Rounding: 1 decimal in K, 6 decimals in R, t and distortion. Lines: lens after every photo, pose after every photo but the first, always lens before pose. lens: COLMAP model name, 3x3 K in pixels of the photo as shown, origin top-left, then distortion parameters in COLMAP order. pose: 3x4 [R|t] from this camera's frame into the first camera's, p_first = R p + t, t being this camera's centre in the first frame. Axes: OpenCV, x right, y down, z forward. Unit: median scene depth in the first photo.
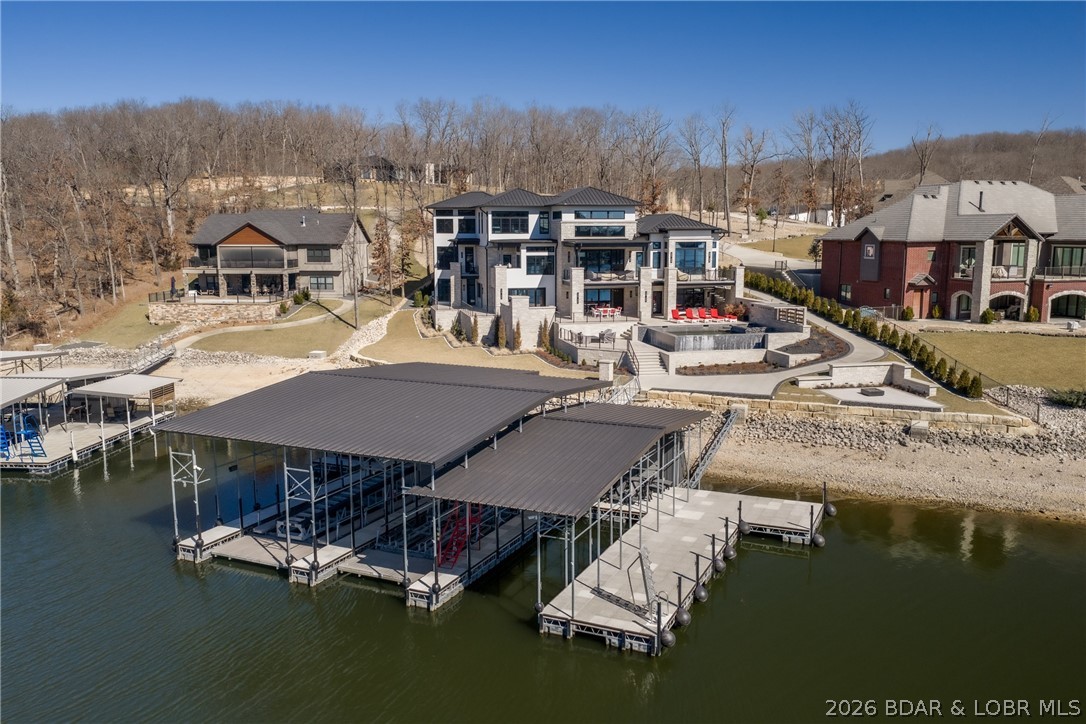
lens RADIAL K [[898.7, 0, 543.0], [0, 898.7, 362.0], [0, 0, 1]] dist [0.026565, -0.041353]
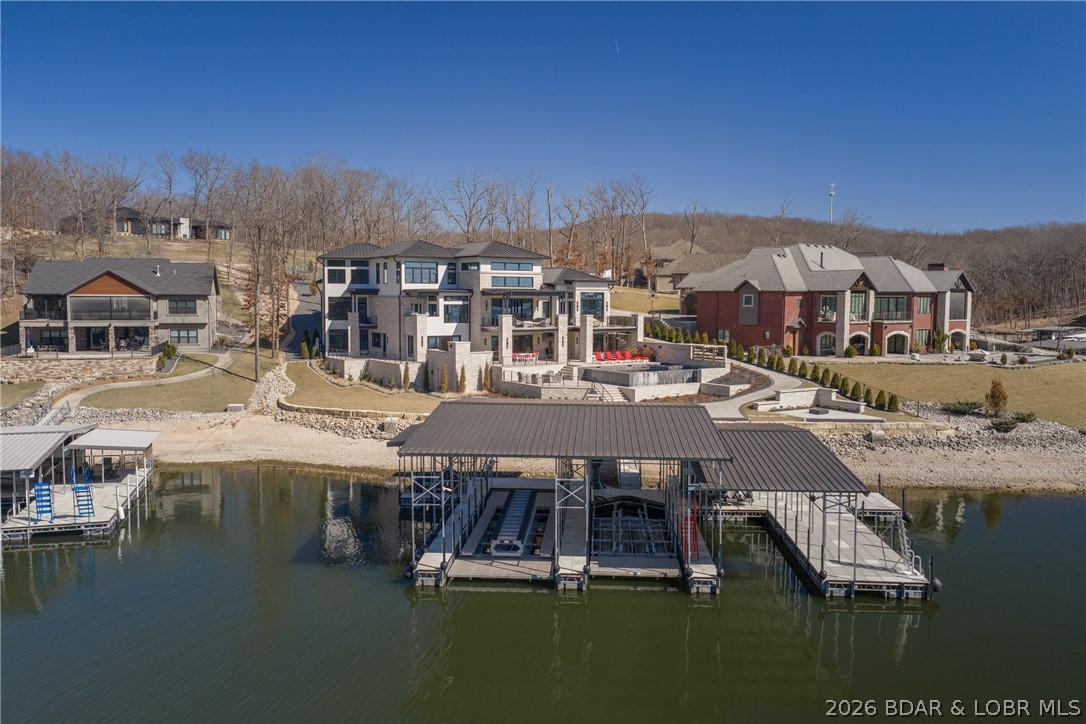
lens RADIAL K [[898.7, 0, 543.0], [0, 898.7, 362.0], [0, 0, 1]] dist [0.026565, -0.041353]
pose [[0.933542, -0.020214, 0.357897, -0.289983], [0.046563, 0.996788, -0.065157, 0.020592], [-0.355431, 0.077491, 0.931485, 0.003614]]
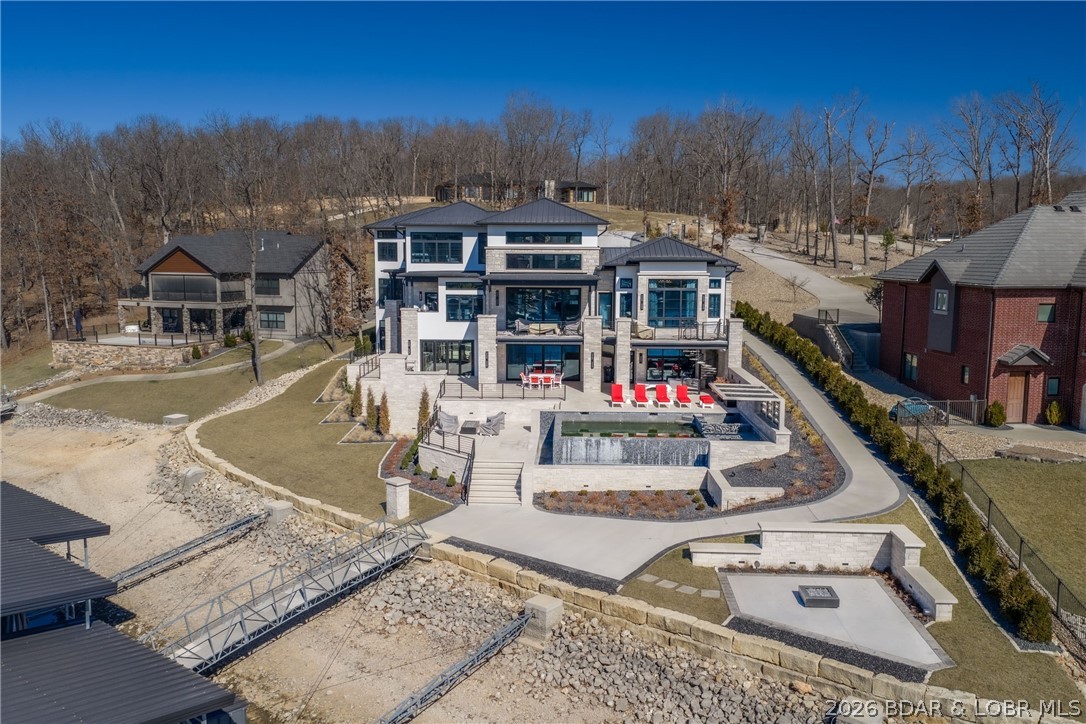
lens RADIAL K [[898.7, 0, 543.0], [0, 898.7, 362.0], [0, 0, 1]] dist [0.026565, -0.041353]
pose [[0.968054, 0.037465, -0.247928, 0.239849], [-0.043471, 0.998878, -0.018795, -0.056595], [0.246946, 0.028972, 0.968596, 0.340960]]
